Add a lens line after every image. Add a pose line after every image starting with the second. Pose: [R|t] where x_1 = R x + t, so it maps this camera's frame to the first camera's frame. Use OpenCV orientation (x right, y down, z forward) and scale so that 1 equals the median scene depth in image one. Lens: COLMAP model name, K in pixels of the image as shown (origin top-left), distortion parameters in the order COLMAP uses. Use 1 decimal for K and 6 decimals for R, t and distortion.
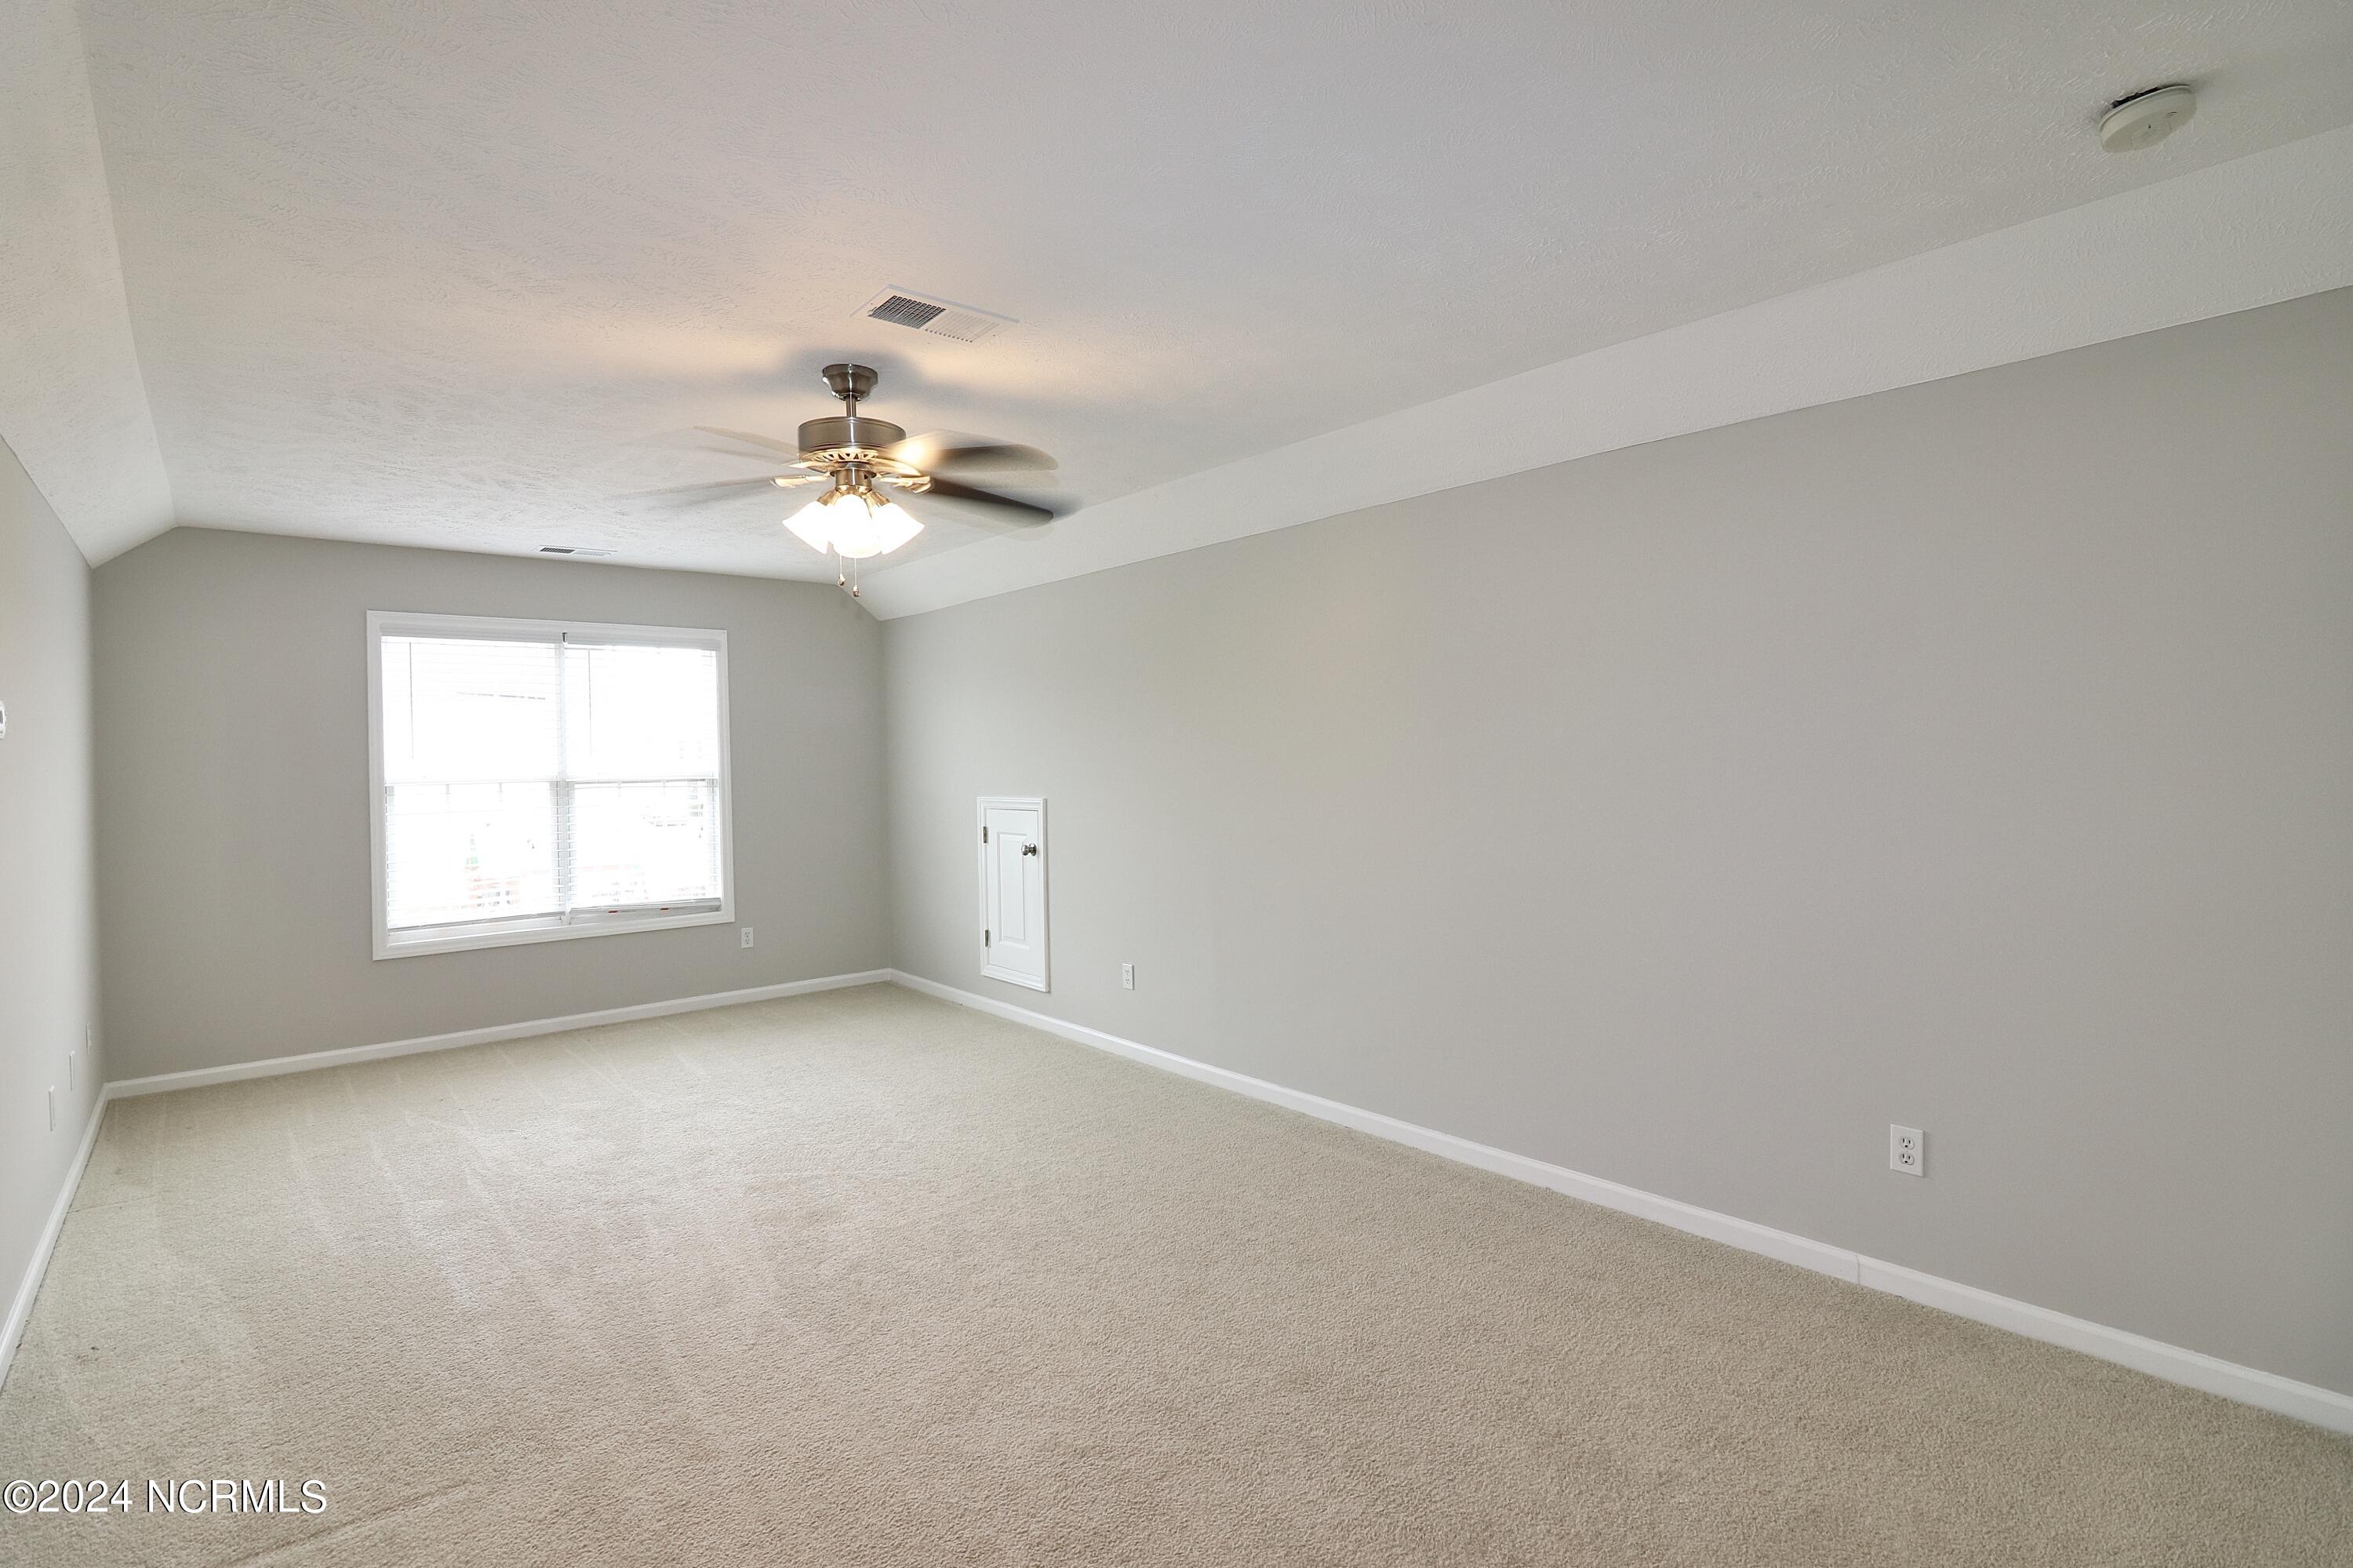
lens RADIAL K [[1129.4, 0, 1142.2], [0, 1129.4, 769.2], [0, 0, 1]] dist [0.002715, -0.014499]
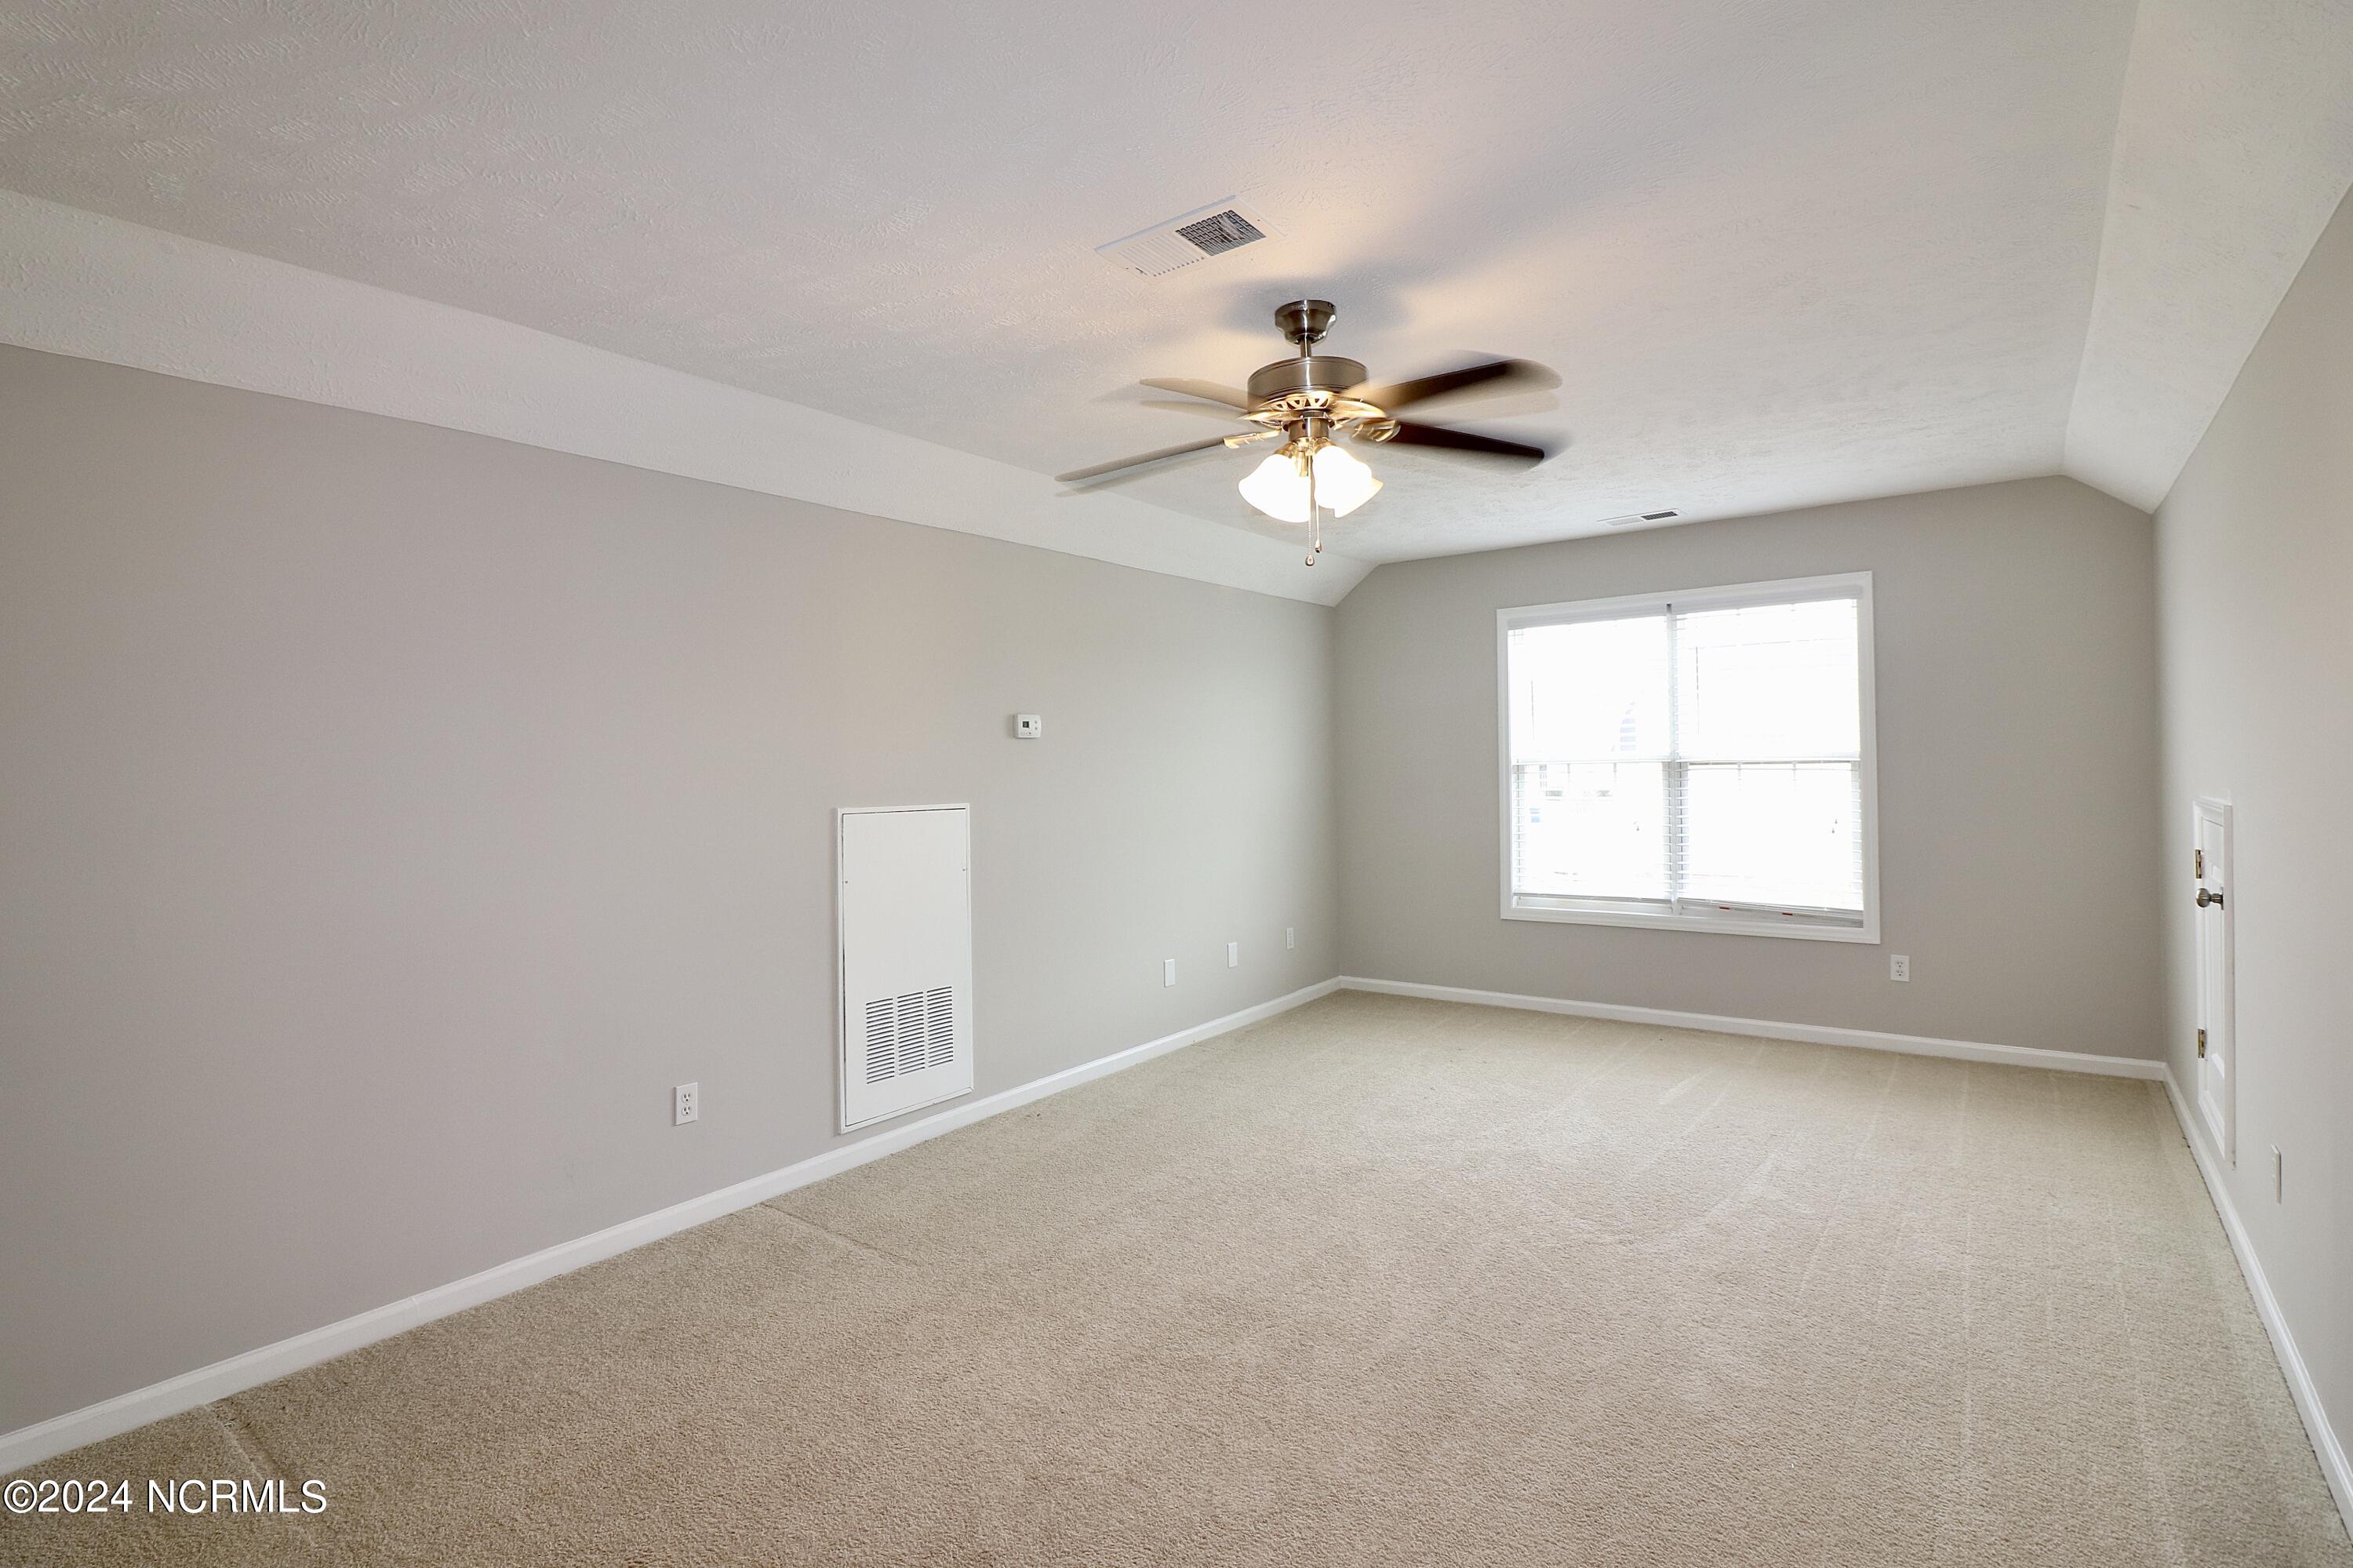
lens RADIAL K [[1129.4, 0, 1142.2], [0, 1129.4, 769.2], [0, 0, 1]] dist [0.002715, -0.014499]
pose [[0.211852, 0.019079, -0.977115, 0.311959], [0.008312, 0.999738, 0.021323, -0.006869], [0.977266, -0.012639, 0.211638, 0.368045]]
